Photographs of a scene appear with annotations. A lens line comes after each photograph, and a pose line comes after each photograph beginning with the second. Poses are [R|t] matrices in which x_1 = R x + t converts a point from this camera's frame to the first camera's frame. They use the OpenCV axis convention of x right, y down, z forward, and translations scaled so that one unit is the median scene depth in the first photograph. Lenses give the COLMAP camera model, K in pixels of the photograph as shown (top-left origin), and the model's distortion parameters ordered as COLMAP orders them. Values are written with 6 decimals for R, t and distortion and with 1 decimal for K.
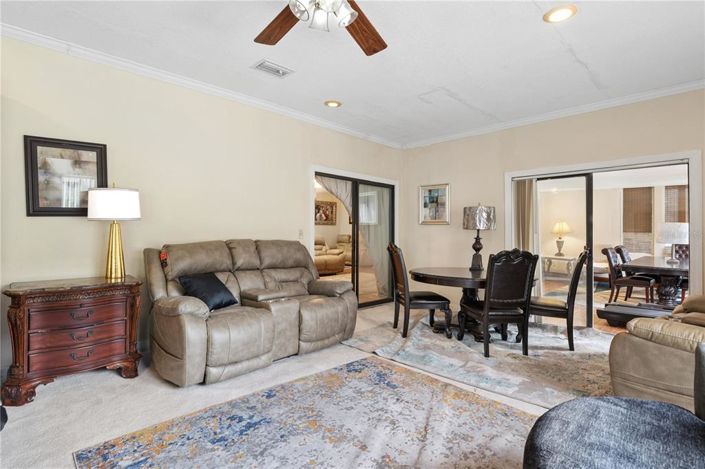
lens RADIAL K [[362.0, 0, 348.4], [0, 362.0, 229.2], [0, 0, 1]] dist [0.004032, 0.001252]
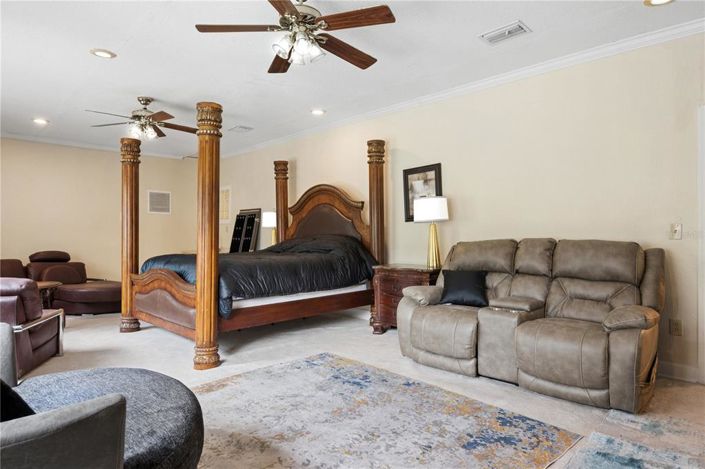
lens RADIAL K [[427.1, 0, 349.1], [0, 427.1, 239.3], [0, 0, 1]] dist [0.008276, 0.001217]
pose [[-0.009608, 0.003153, -0.999949, 0.902371], [0.009119, 0.999954, 0.003065, 0.029956], [0.999912, -0.009089, -0.009636, 0.744774]]
